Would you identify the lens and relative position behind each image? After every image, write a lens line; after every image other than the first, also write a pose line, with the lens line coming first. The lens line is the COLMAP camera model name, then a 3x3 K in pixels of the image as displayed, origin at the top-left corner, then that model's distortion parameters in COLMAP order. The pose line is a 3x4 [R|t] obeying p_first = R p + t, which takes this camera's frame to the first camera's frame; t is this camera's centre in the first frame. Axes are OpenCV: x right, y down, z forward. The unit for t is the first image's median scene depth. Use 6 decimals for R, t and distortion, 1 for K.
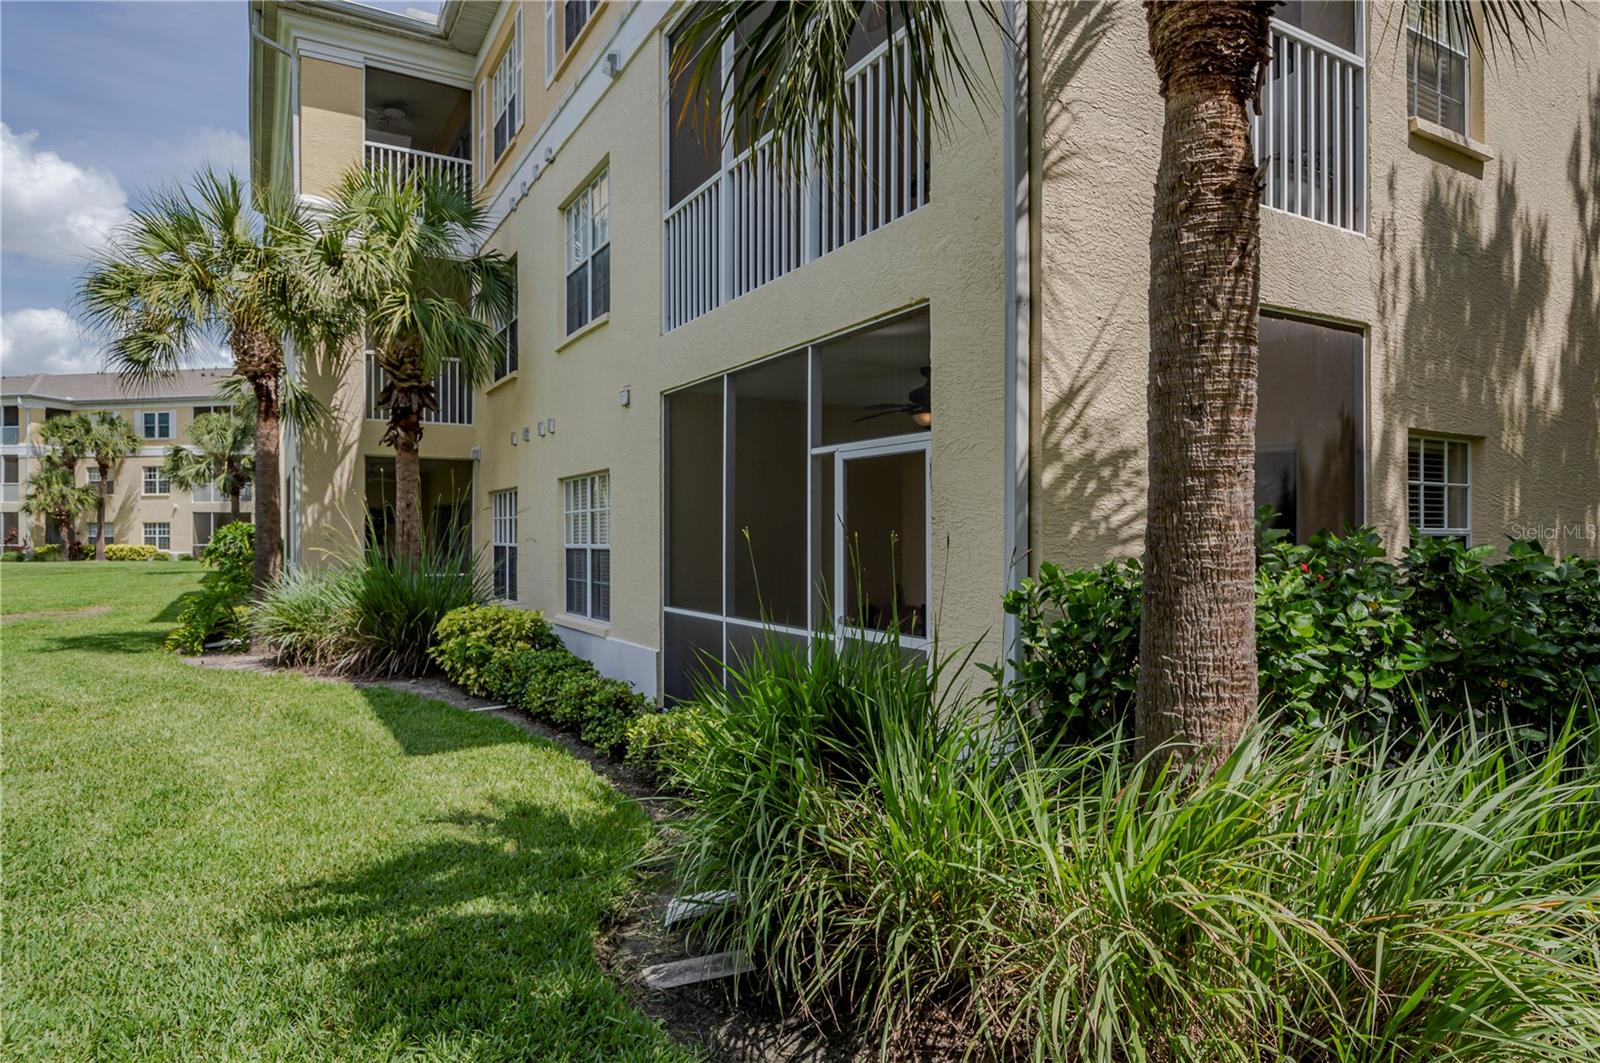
lens RADIAL K [[938.0, 0, 800.0], [0, 938.0, 531.5], [0, 0, 1]] dist [0.000036, -0.000009]
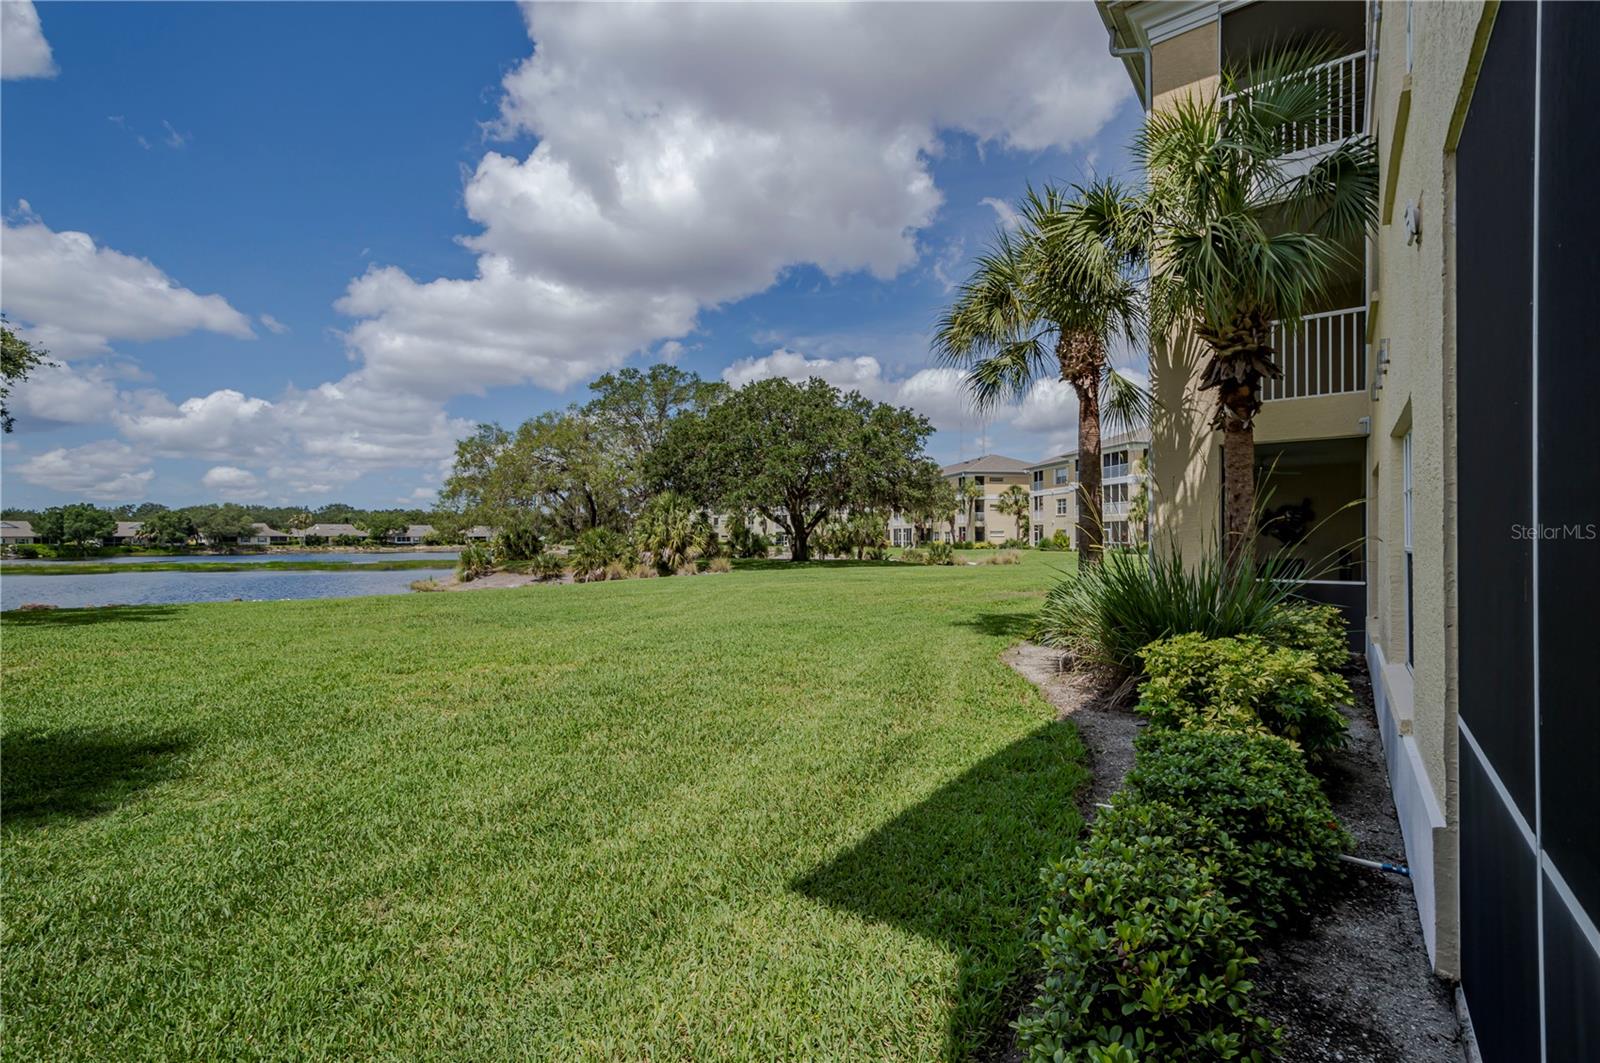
lens RADIAL K [[718.9, 0, 798.2], [0, 718.9, 544.5], [0, 0, 1]] dist [-0.001133, -0.005527]
pose [[0.385558, 0.002026, -0.922681, 0.016296], [0.011458, 0.999910, 0.006983, 0.004049], [0.922612, -0.013264, 0.385500, 0.389422]]
